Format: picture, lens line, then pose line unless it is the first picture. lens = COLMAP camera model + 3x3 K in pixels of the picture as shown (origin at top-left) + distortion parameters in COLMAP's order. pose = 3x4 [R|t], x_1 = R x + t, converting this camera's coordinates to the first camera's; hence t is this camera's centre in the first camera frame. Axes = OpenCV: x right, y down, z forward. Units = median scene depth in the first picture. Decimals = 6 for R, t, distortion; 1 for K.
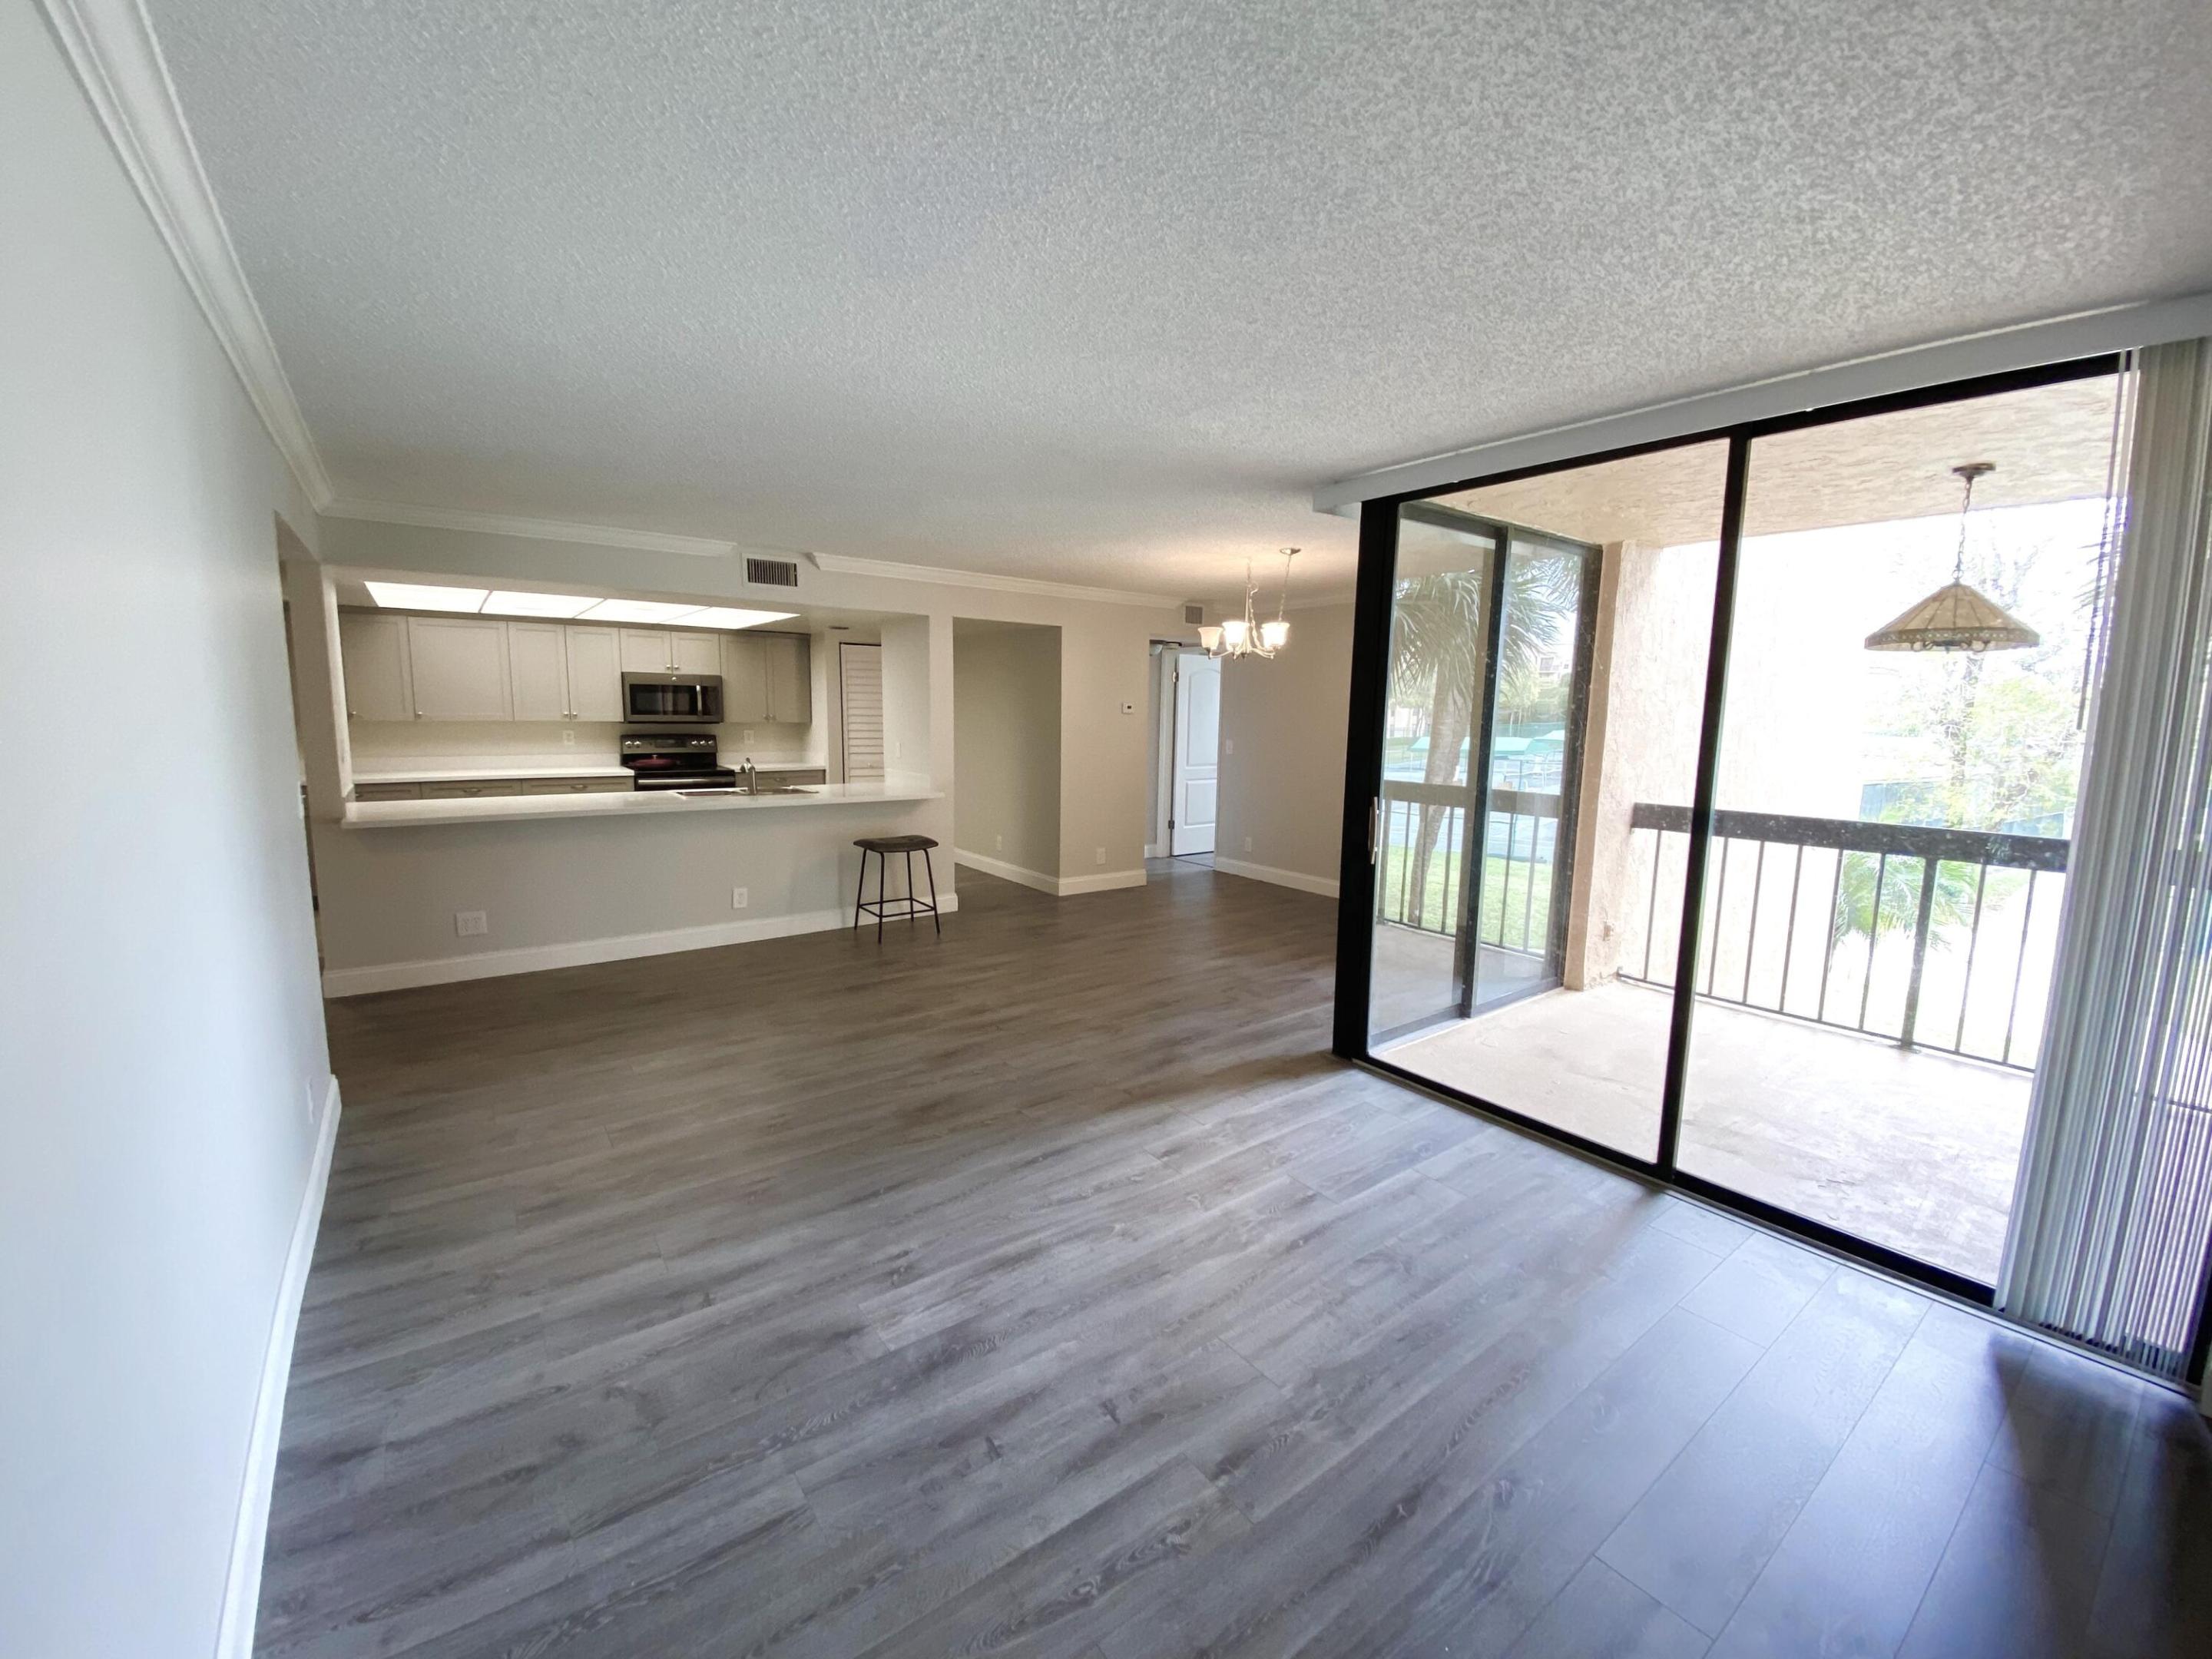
lens RADIAL K [[872.9, 0, 1106.6], [0, 872.9, 819.2], [0, 0, 1]] dist [0.020414, -0.017756]
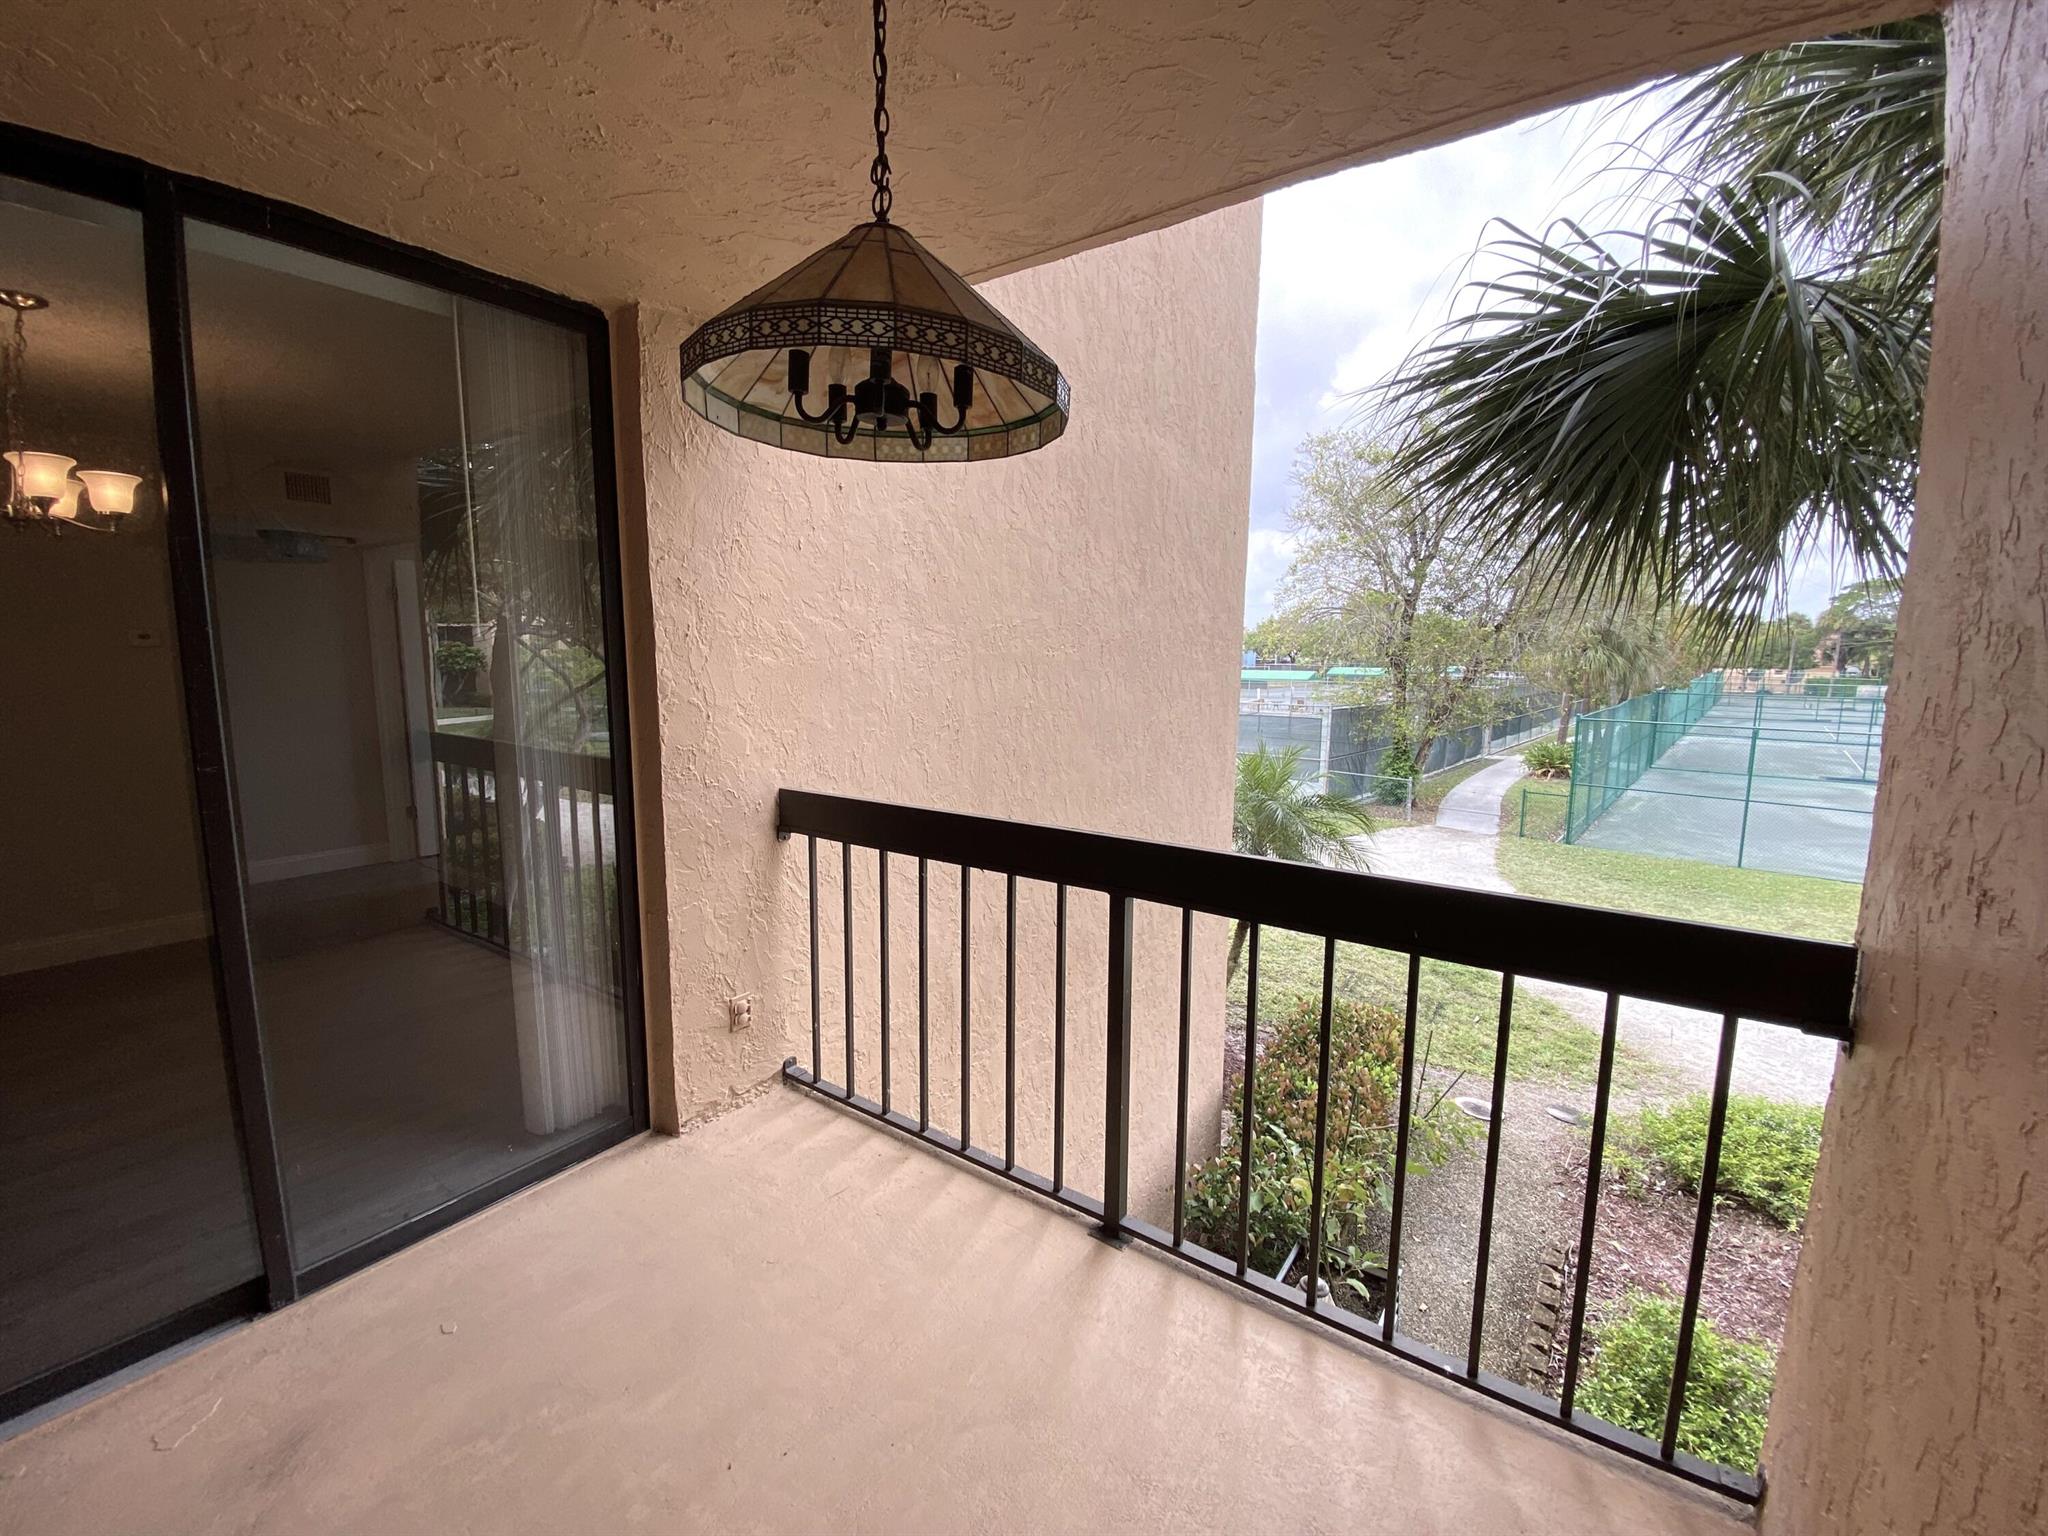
lens RADIAL K [[828.3, 0, 1020.2], [0, 828.3, 757.9], [0, 0, 1]] dist [0.023957, -0.019649]
pose [[0.949855, -0.049962, 0.308675, 1.191132], [0.049072, 0.998738, 0.010652, -0.072940], [-0.308817, 0.005029, 0.951108, 0.870576]]
